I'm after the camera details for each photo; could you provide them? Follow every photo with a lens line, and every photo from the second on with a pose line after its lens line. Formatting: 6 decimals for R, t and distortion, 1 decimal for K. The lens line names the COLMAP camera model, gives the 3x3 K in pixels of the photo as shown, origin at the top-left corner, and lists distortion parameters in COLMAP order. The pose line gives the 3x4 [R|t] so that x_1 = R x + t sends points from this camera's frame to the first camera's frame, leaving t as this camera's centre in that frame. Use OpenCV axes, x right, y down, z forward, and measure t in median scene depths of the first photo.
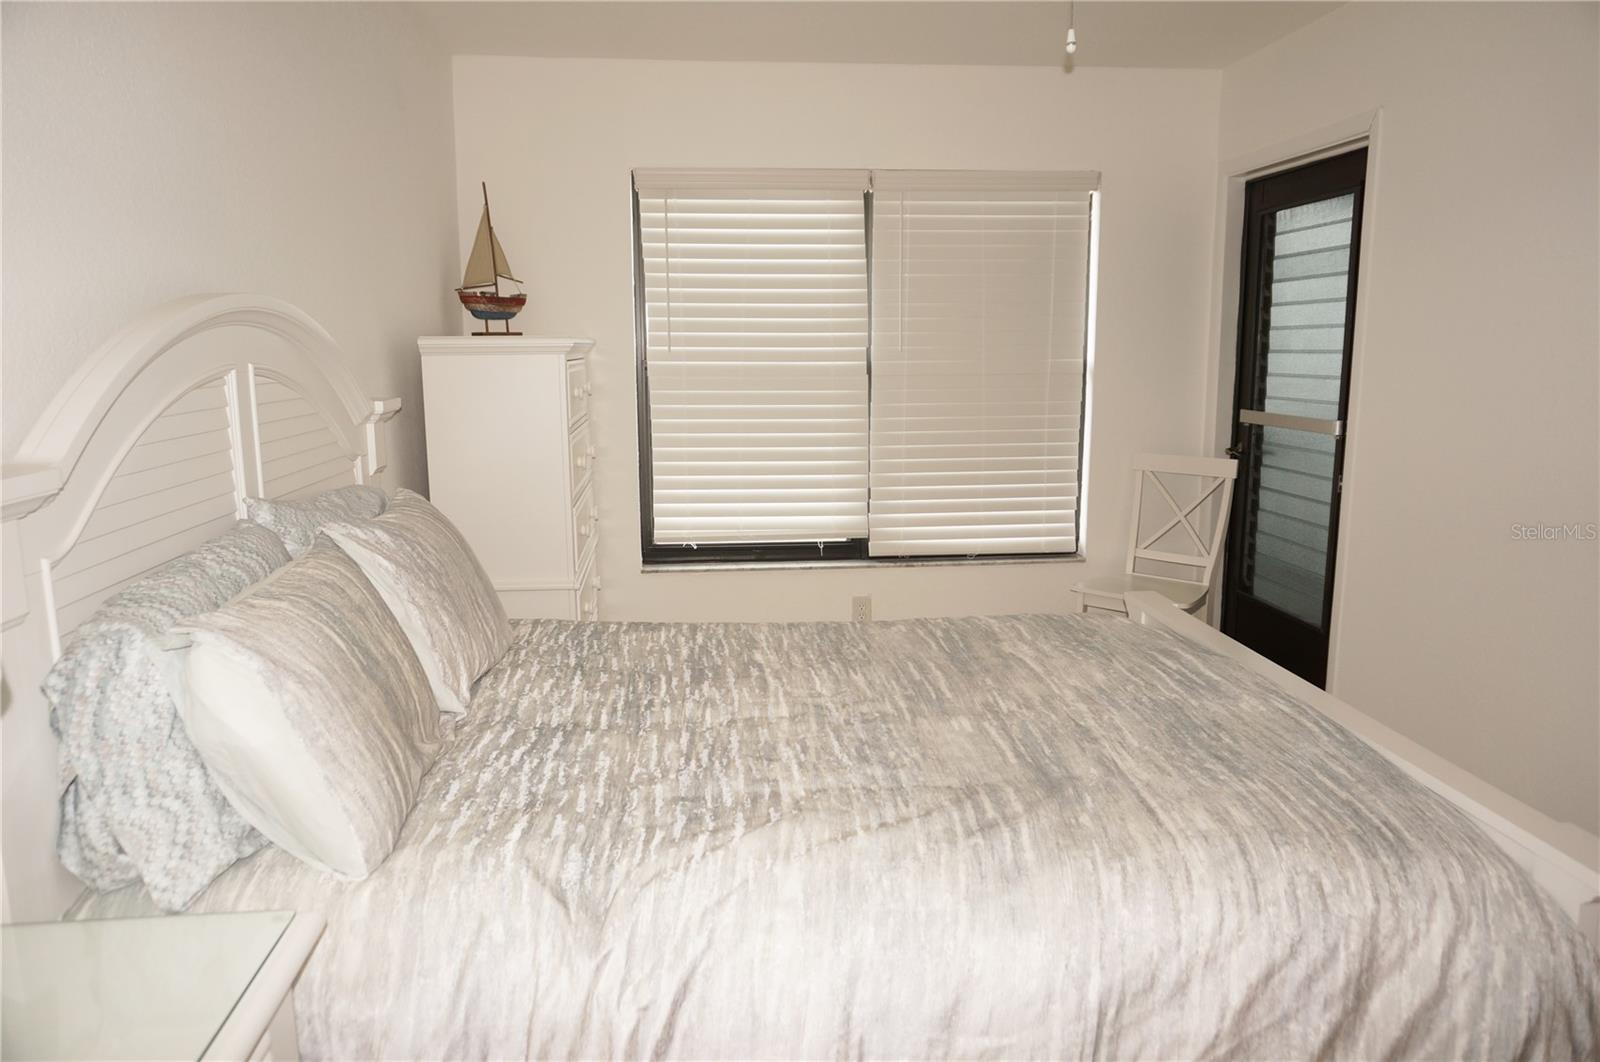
lens RADIAL K [[1072.4, 0, 801.7], [0, 1072.4, 533.2], [0, 0, 1]] dist [-0.038836, 0.029397]
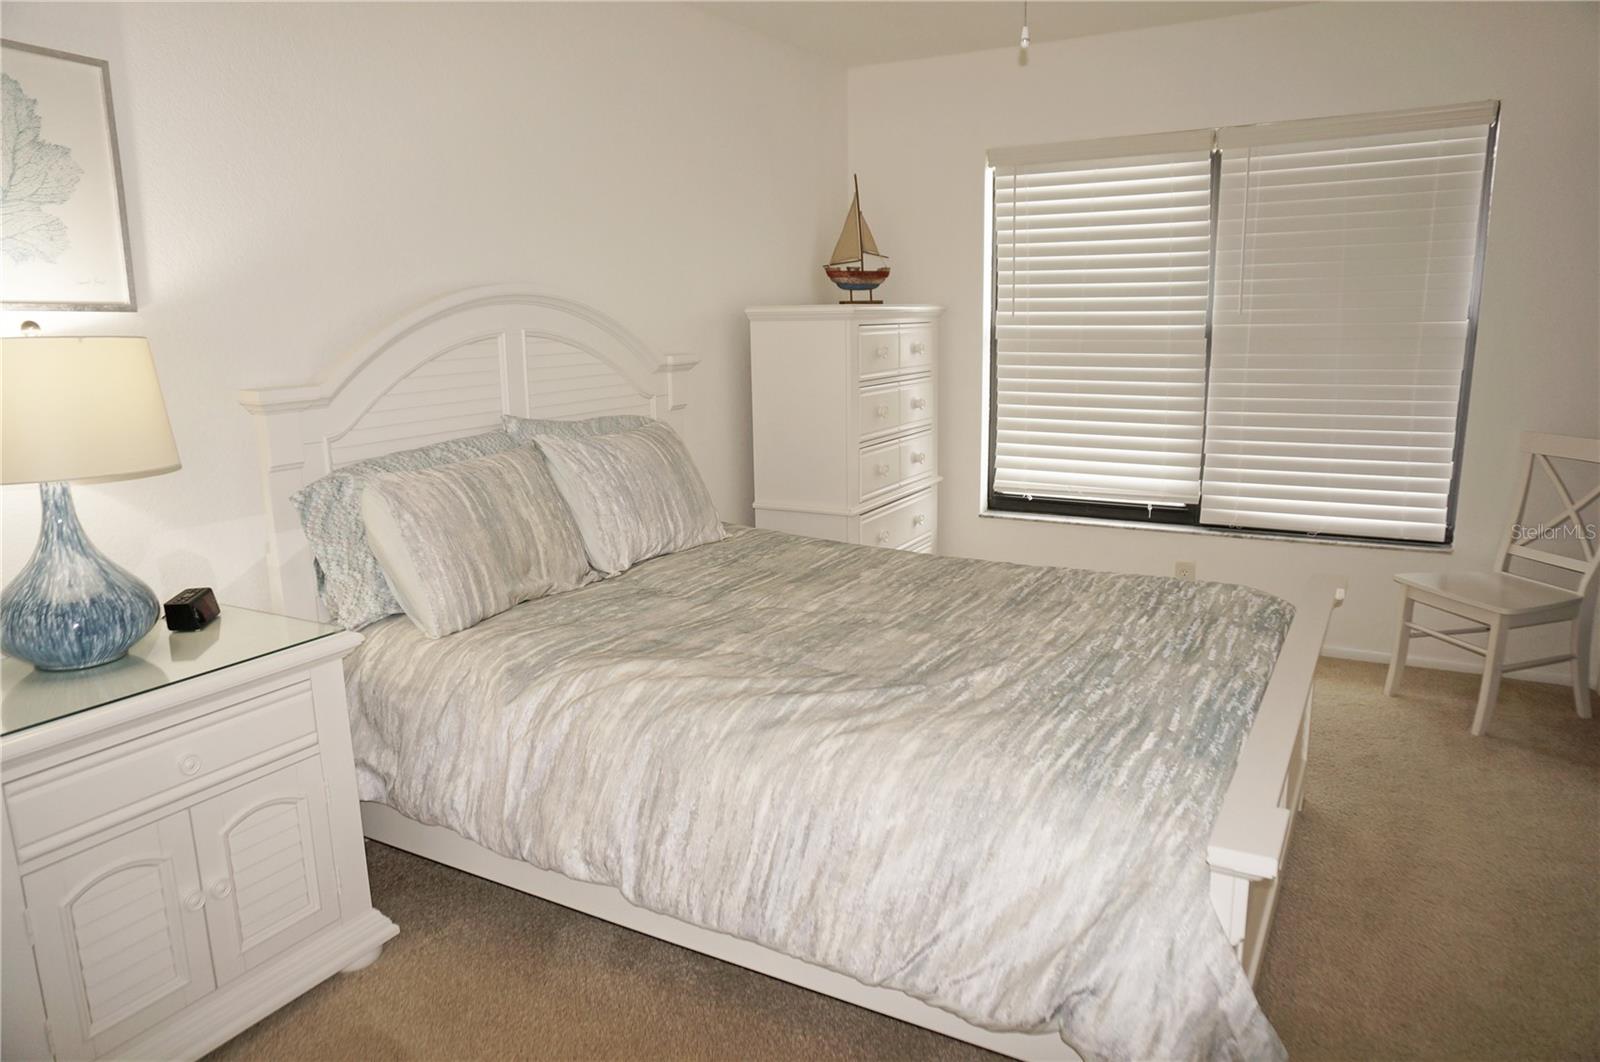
lens RADIAL K [[1072.4, 0, 783.9], [0, 1072.4, 524.3], [0, 0, 1]] dist [-0.038836, 0.029397]
pose [[0.809778, 0.103425, -0.577550, 0.366168], [-0.087193, 0.994624, 0.055860, 0.000934], [0.580222, 0.005124, 0.814442, -0.022544]]
